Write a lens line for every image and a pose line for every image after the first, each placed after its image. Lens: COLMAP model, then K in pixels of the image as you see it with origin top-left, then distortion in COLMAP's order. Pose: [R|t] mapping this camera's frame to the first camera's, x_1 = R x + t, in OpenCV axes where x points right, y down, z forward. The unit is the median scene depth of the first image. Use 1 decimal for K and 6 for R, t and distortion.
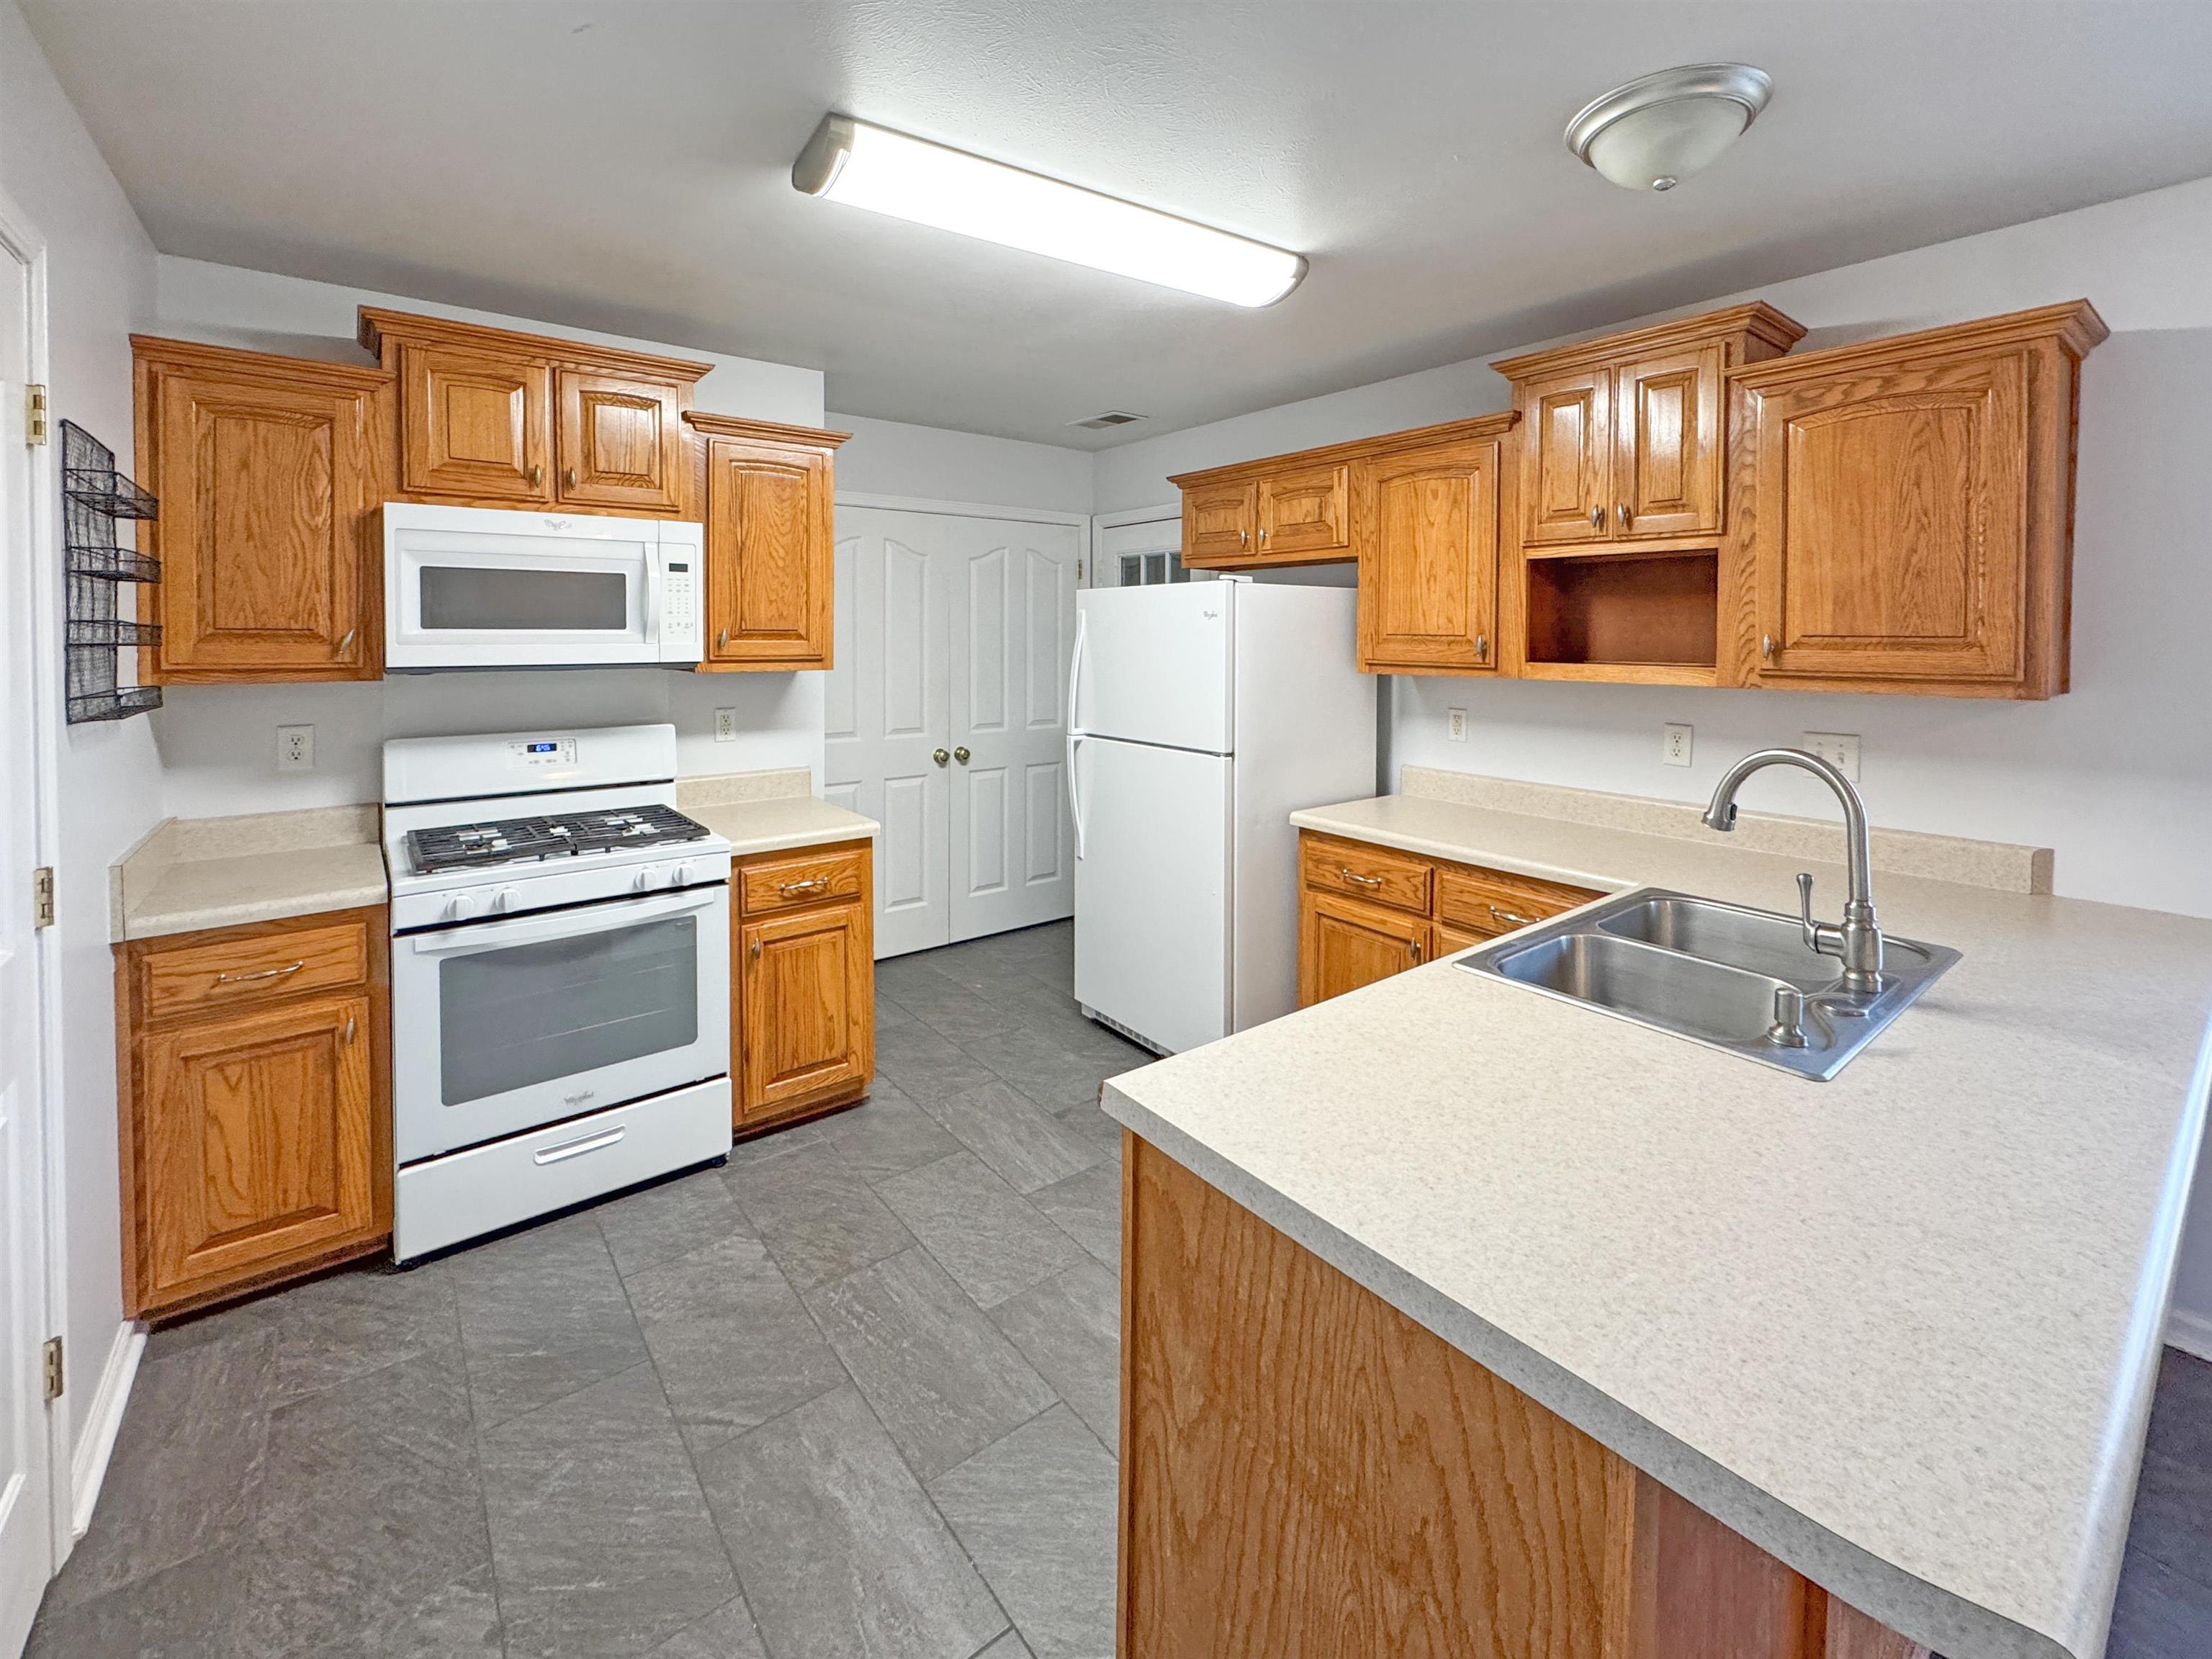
lens RADIAL K [[1091.4, 0, 1201.2], [0, 1091.4, 664.3], [0, 0, 1]] dist [-0.006919, 0.001102]
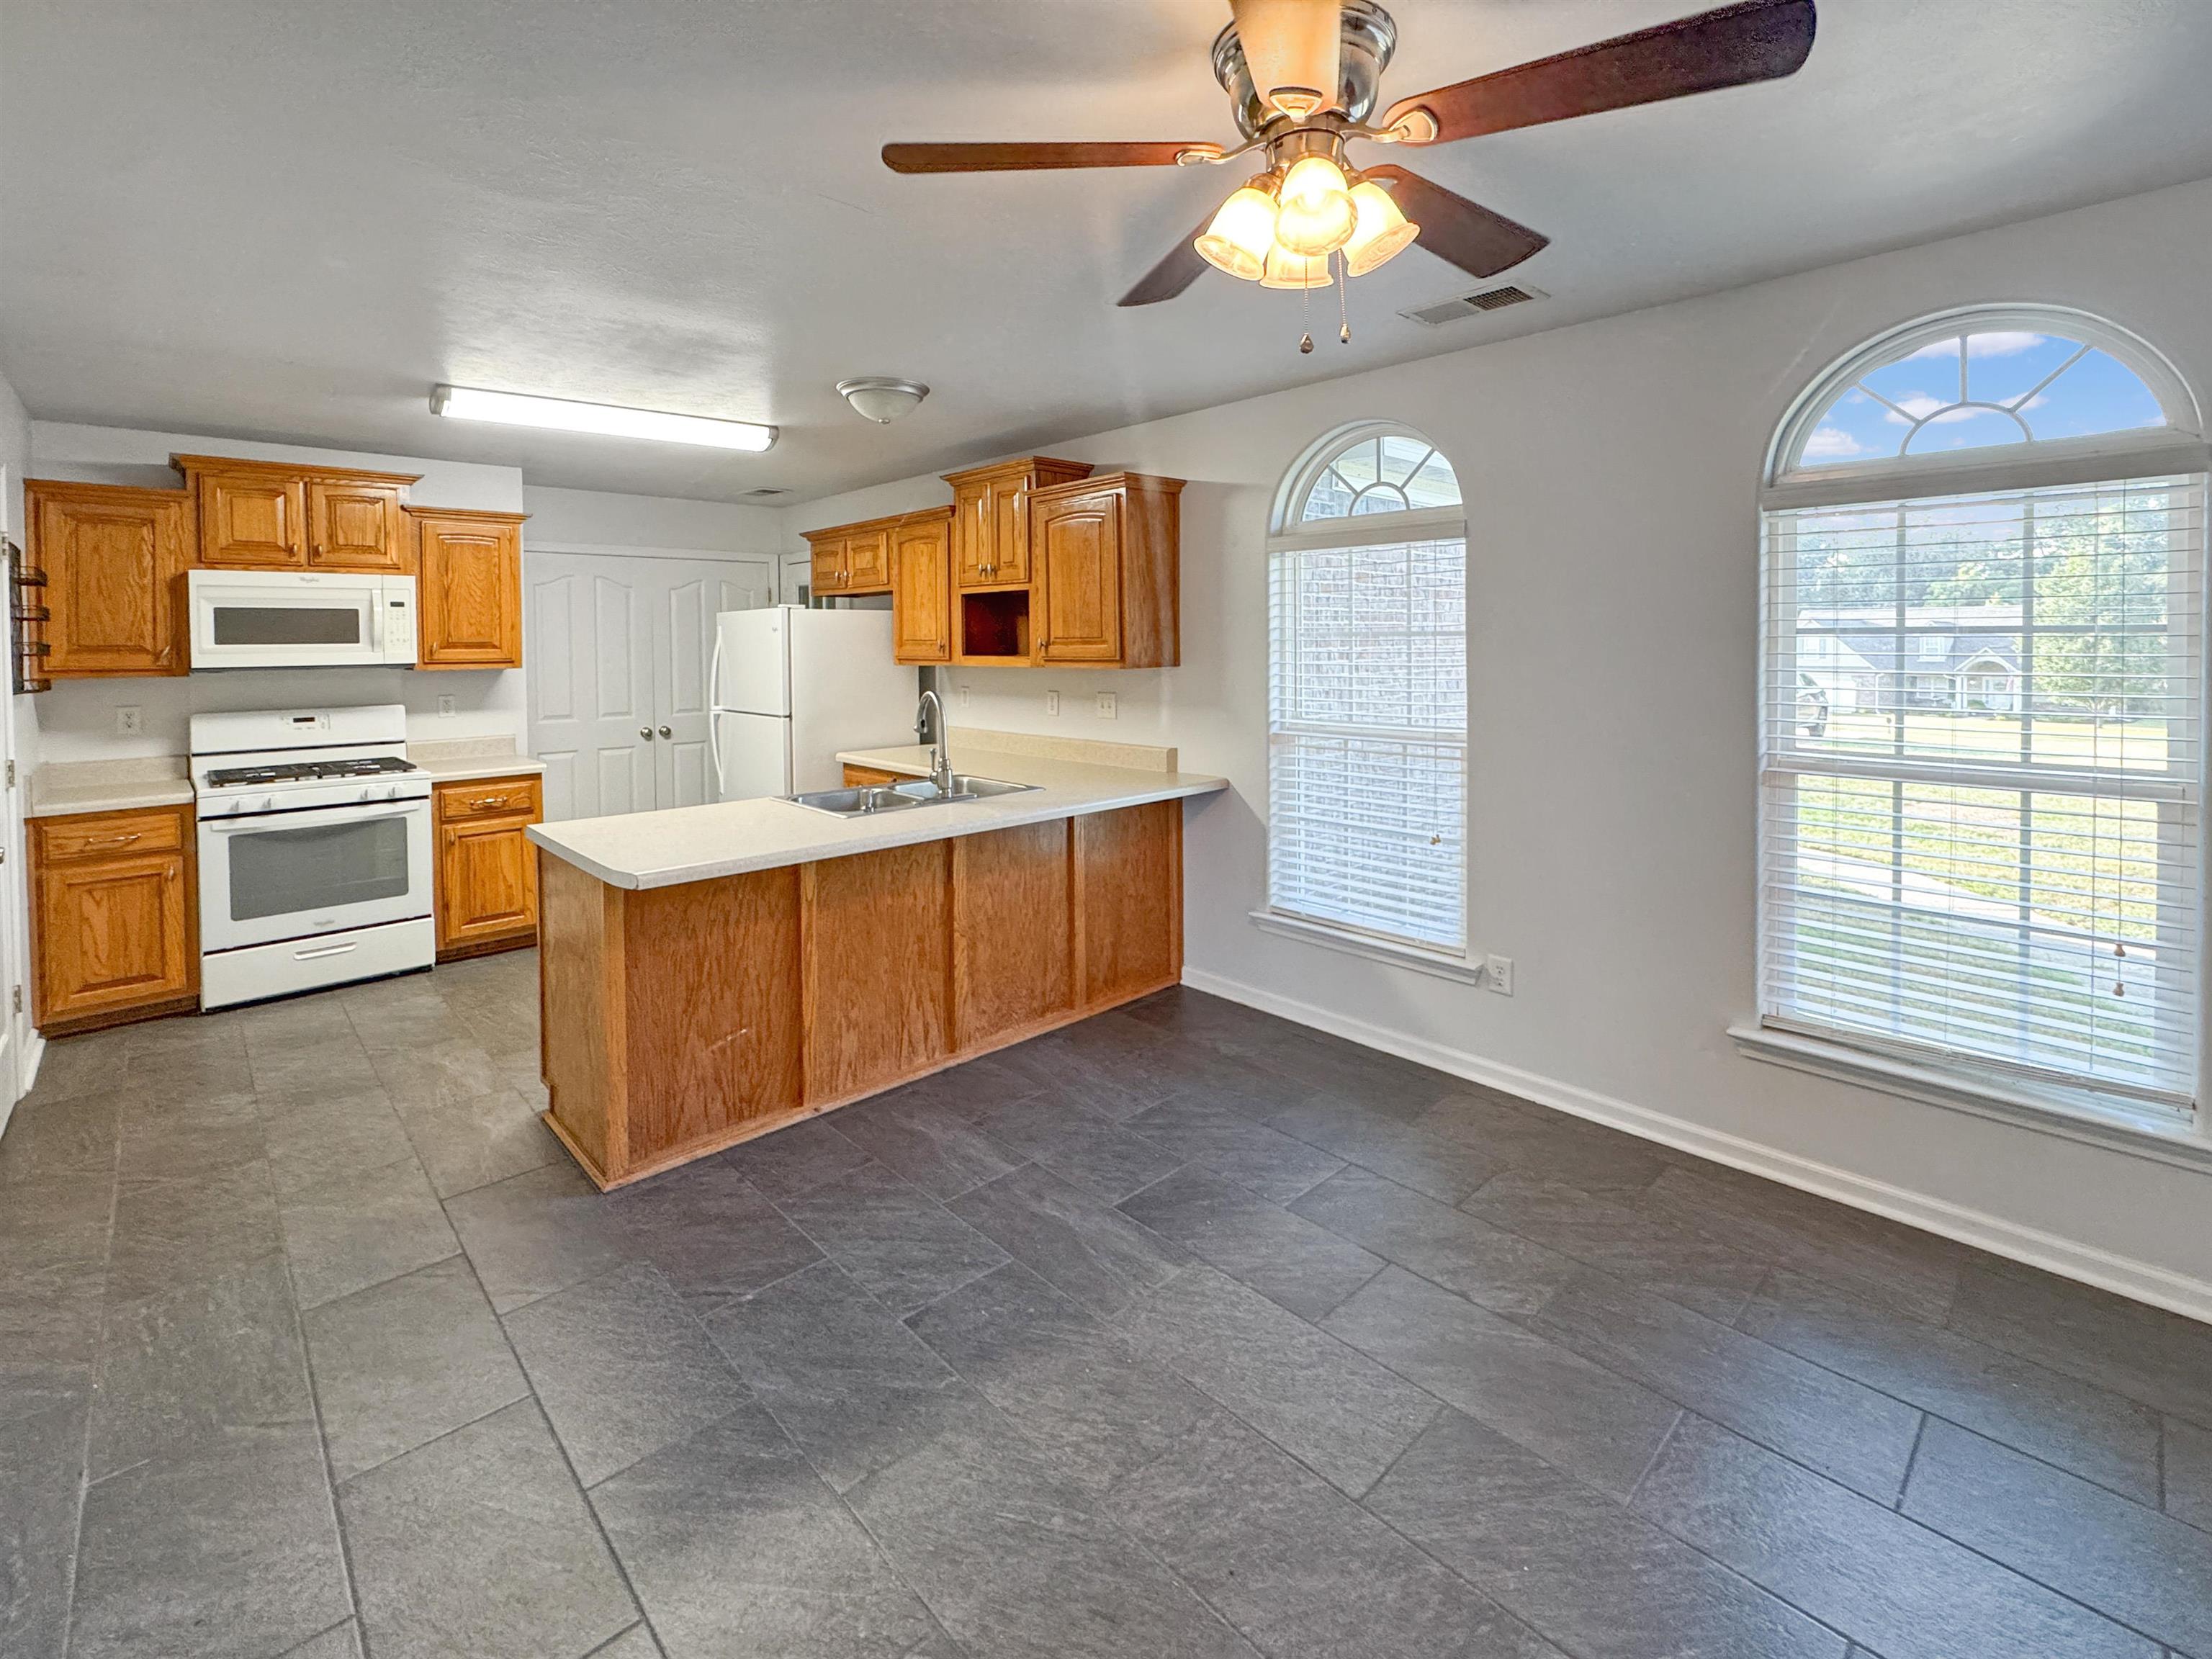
lens RADIAL K [[996.1, 0, 1186.6], [0, 996.1, 663.4], [0, 0, 1]] dist [-0.001111, -0.001726]
pose [[0.989743, -0.016709, 0.141875, 0.501058], [0.017401, 0.999842, -0.003639, 0.025485], [-0.141792, 0.006071, 0.989878, -0.665934]]
